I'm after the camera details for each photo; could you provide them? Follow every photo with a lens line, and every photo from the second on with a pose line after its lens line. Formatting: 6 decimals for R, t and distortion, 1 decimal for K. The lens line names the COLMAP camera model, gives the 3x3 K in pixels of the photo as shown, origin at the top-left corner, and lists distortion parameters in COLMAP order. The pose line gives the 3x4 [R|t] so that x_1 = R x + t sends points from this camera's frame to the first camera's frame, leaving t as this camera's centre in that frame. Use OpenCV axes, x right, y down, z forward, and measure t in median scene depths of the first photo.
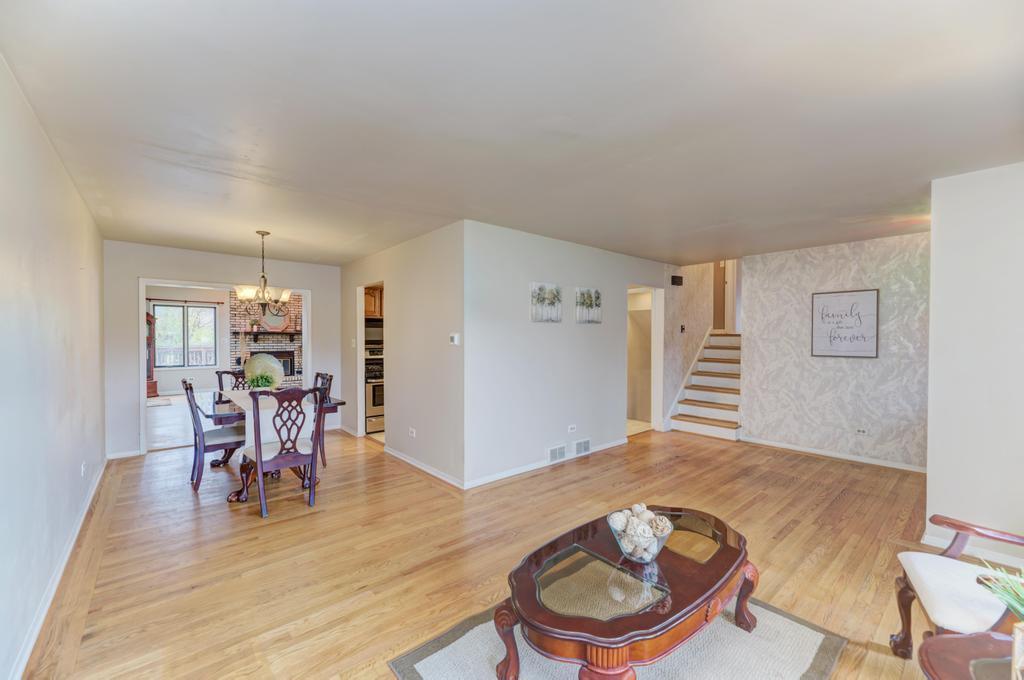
lens RADIAL K [[410.5, 0, 510.9], [0, 410.5, 341.0], [0, 0, 1]] dist [0.009062, -0.003028]
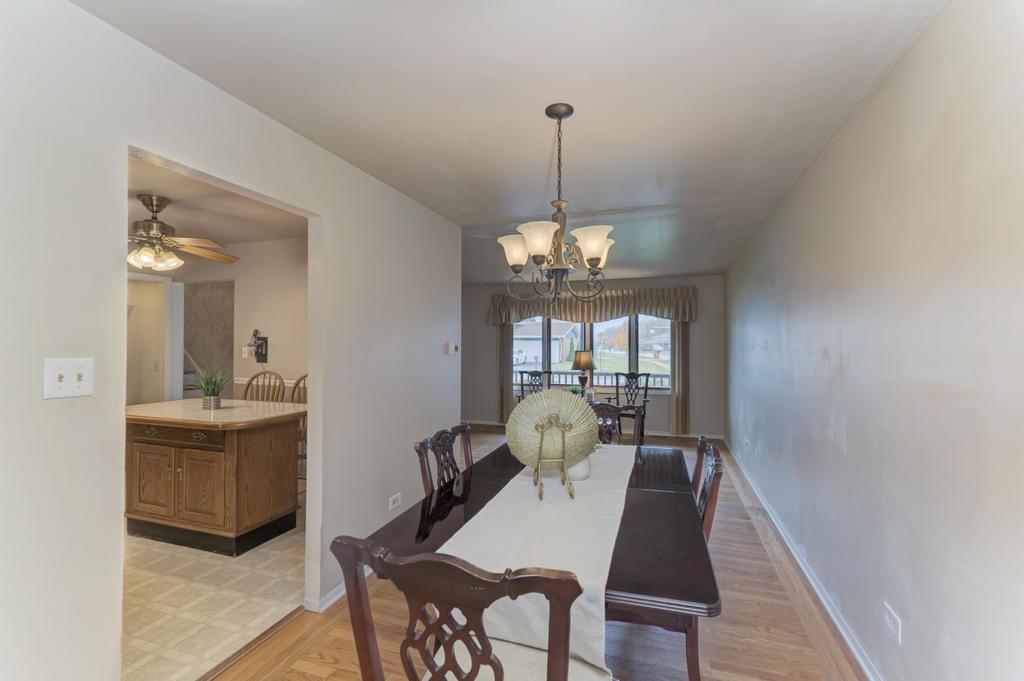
lens RADIAL K [[448.4, 0, 514.8], [0, 448.4, 345.5], [0, 0, 1]] dist [0.007958, -0.000620]
pose [[-0.512450, -0.003998, 0.858707, -0.876767], [0.003287, 0.999973, 0.006617, -0.014586], [-0.858710, 0.006214, -0.512423, 1.143692]]
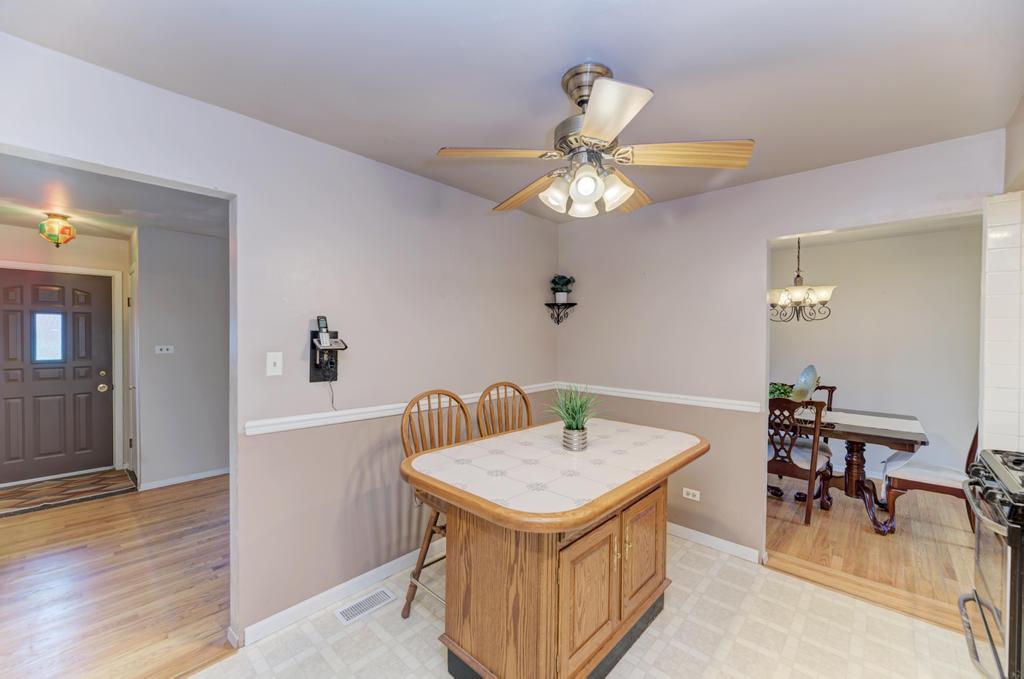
lens RADIAL K [[410.5, 0, 511.9], [0, 410.5, 339.6], [0, 0, 1]] dist [0.009062, -0.003028]
pose [[-0.992166, -0.006244, -0.124773, 0.096176], [-0.008791, 0.999764, 0.019871, -0.030147], [0.124620, 0.020812, -0.991986, 1.596770]]
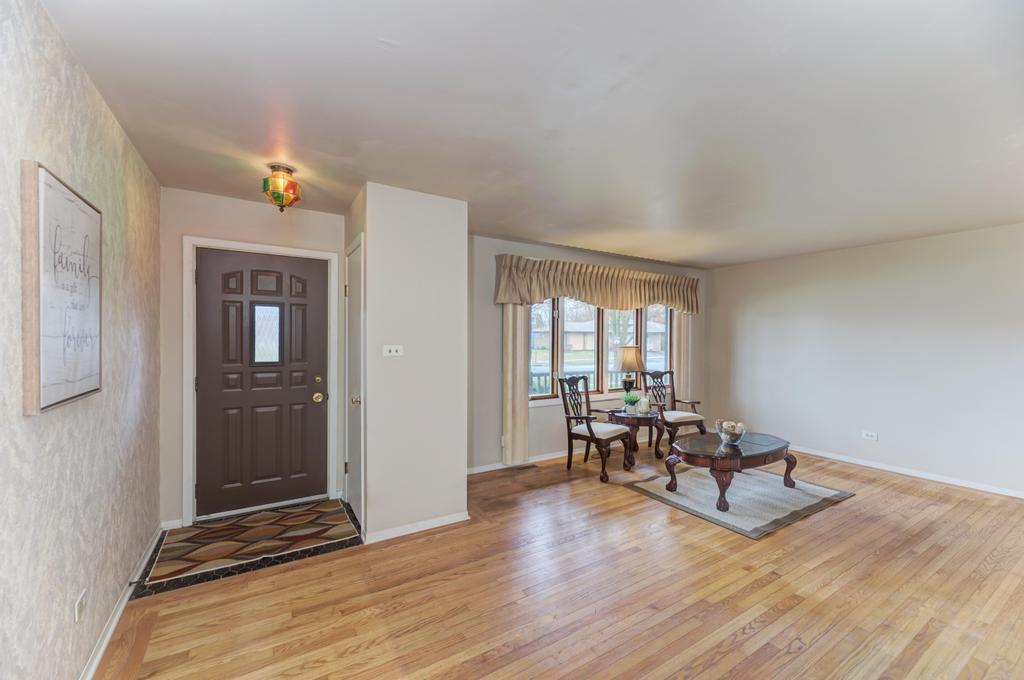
lens RADIAL K [[410.5, 0, 515.3], [0, 410.5, 341.8], [0, 0, 1]] dist [0.009062, -0.003028]
pose [[-0.989070, -0.010279, 0.147091, 0.423884], [-0.008014, 0.999840, 0.015984, -0.011099], [-0.147232, 0.014631, -0.988994, 1.253885]]
